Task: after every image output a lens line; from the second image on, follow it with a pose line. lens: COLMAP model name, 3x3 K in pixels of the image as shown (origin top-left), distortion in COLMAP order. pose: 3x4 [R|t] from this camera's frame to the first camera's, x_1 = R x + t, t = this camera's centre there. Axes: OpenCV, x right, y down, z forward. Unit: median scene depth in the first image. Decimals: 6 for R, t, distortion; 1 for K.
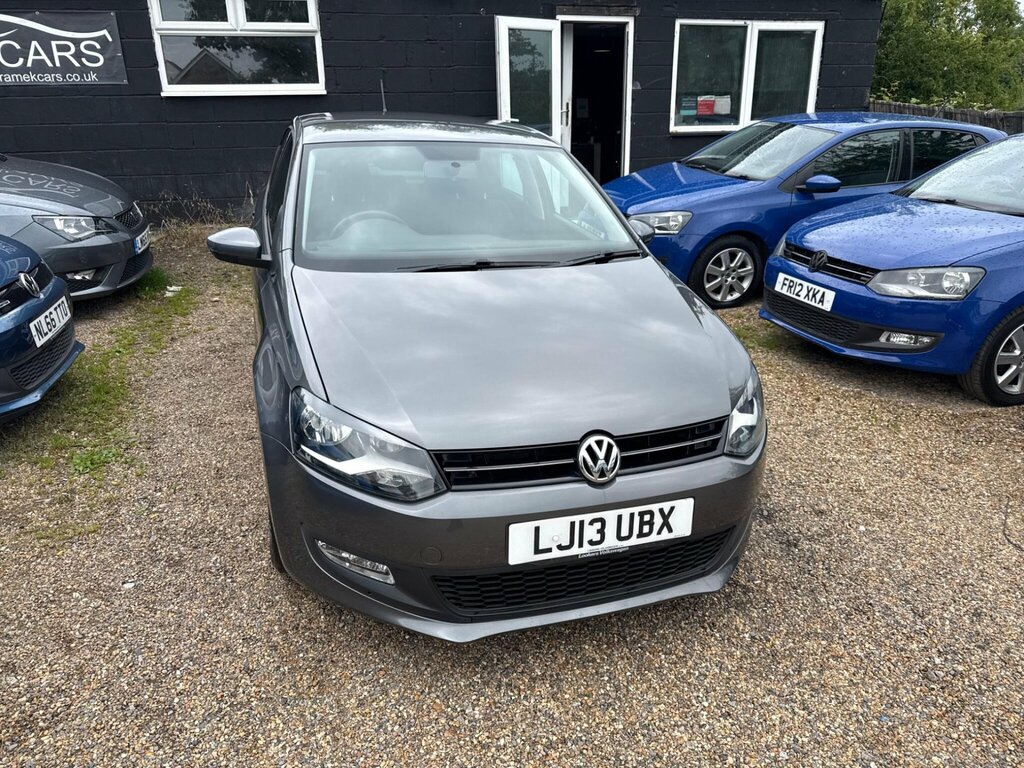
lens RADIAL K [[720.7, 0, 507.0], [0, 720.7, 374.1], [0, 0, 1]] dist [0.013830, -0.018147]
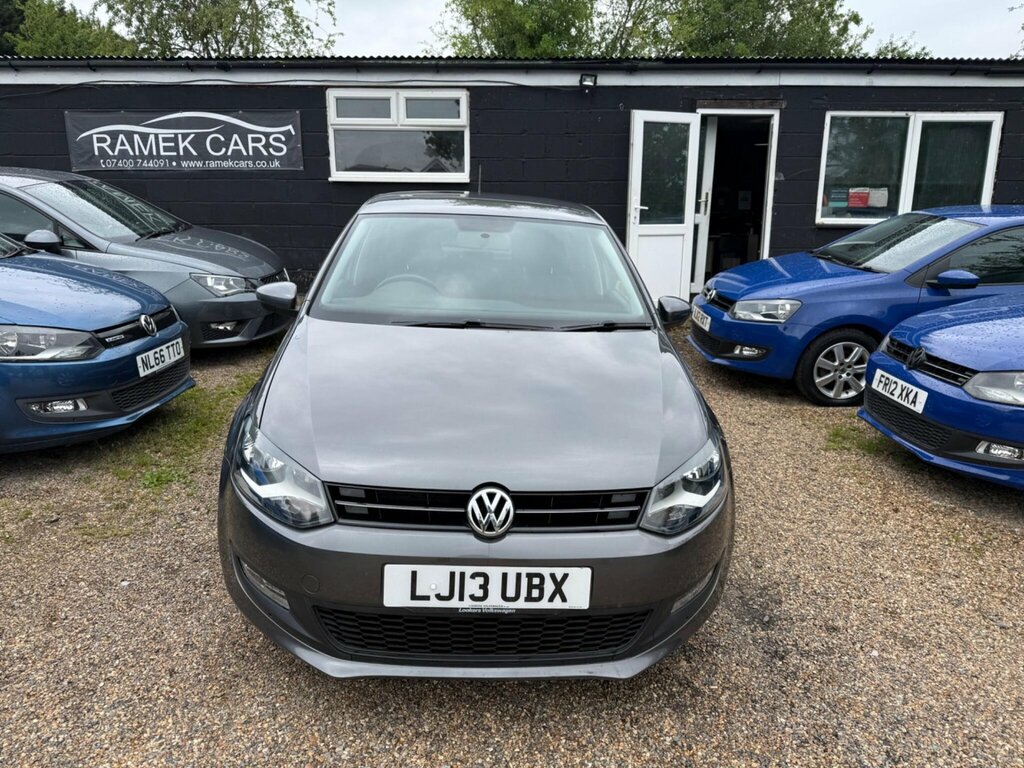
lens RADIAL K [[720.1, 0, 507.8], [0, 720.1, 377.8], [0, 0, 1]] dist [0.008176, -0.011383]
pose [[0.964604, 0.079649, -0.251387, 0.273472], [-0.107939, 0.989033, -0.100814, 0.022432], [0.240601, 0.124380, 0.962622, 0.020883]]
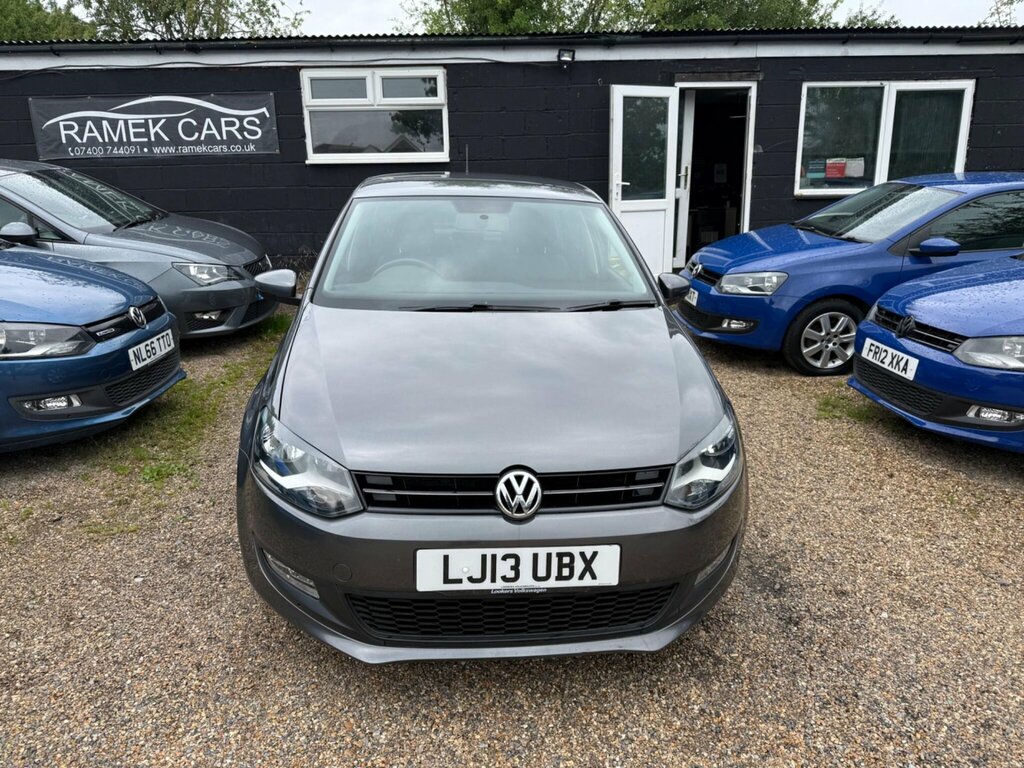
lens RADIAL K [[720.0, 0, 508.8], [0, 720.0, 375.8], [0, 0, 1]] dist [0.011317, -0.015217]
pose [[0.975082, 0.053115, -0.215390, 0.227833], [-0.071364, 0.994408, -0.077850, 0.023089], [0.210051, 0.091281, 0.973420, 0.006954]]
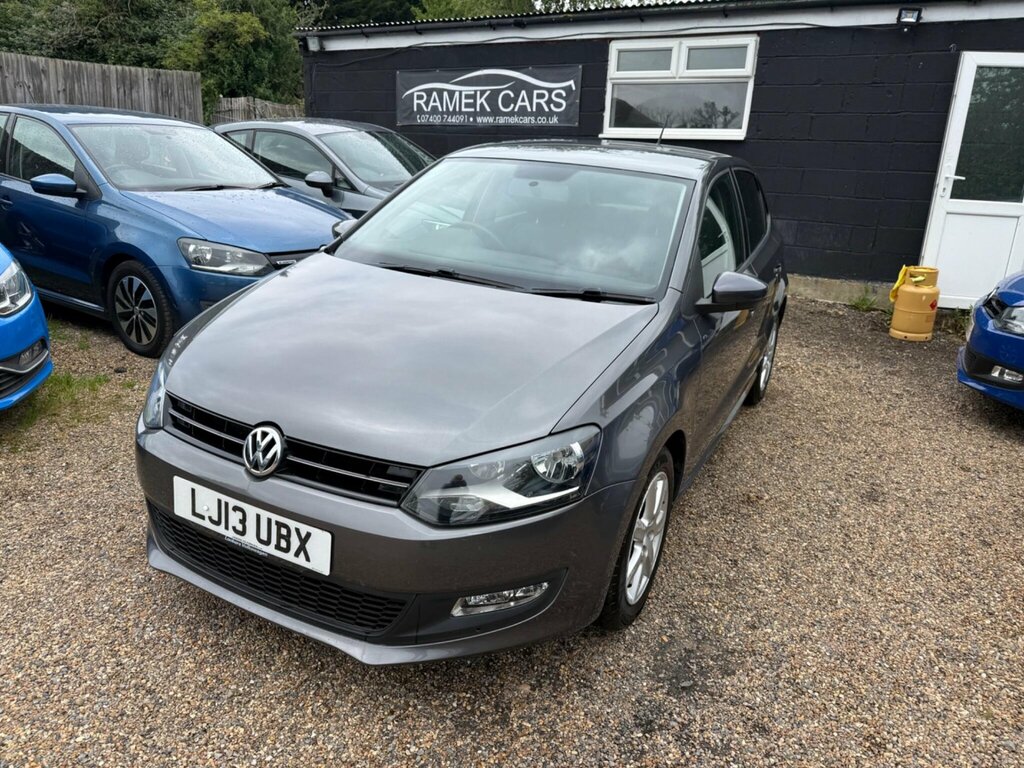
lens RADIAL K [[719.5, 0, 507.1], [0, 719.5, 386.6], [0, 0, 1]] dist [0.012775, -0.019228]
pose [[0.698246, 0.254812, -0.668972, 0.697888], [-0.295628, 0.953735, 0.054713, -0.081406], [0.651963, 0.159564, 0.741271, 0.340581]]
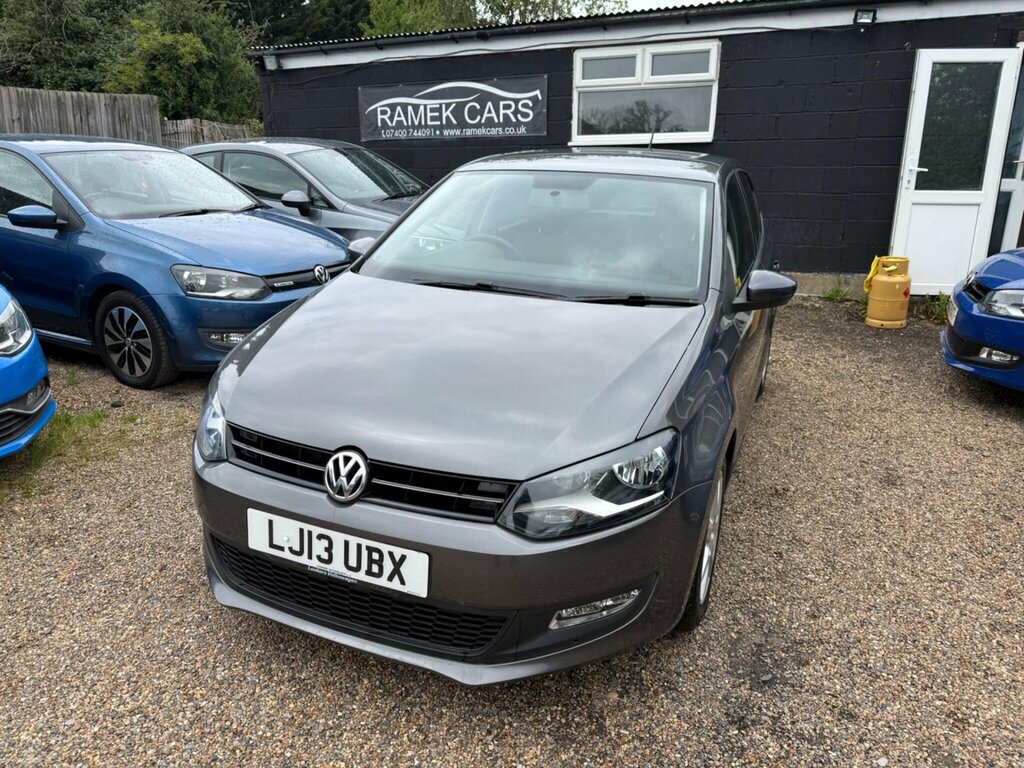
lens RADIAL K [[719.8, 0, 507.7], [0, 719.8, 386.0], [0, 0, 1]] dist [0.013441, -0.019612]
pose [[0.752789, 0.201058, -0.626805, 0.611337], [-0.238784, 0.970761, 0.024609, -0.051396], [0.613426, 0.131146, 0.778787, 0.265276]]
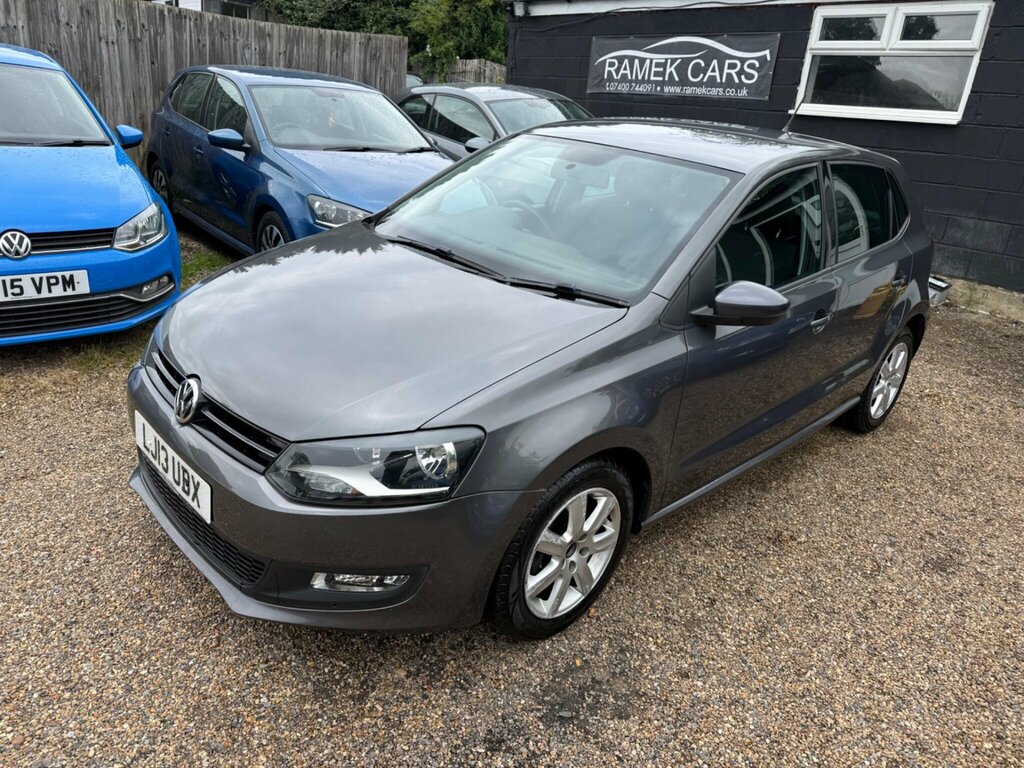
lens RADIAL K [[720.1, 0, 507.8], [0, 720.1, 377.8], [0, 0, 1]] dist [0.008176, -0.011383]
pose [[0.428537, 0.362158, -0.827767, 0.852848], [-0.393499, 0.899512, 0.189832, -0.214311], [0.813336, 0.244376, 0.527983, 0.575546]]
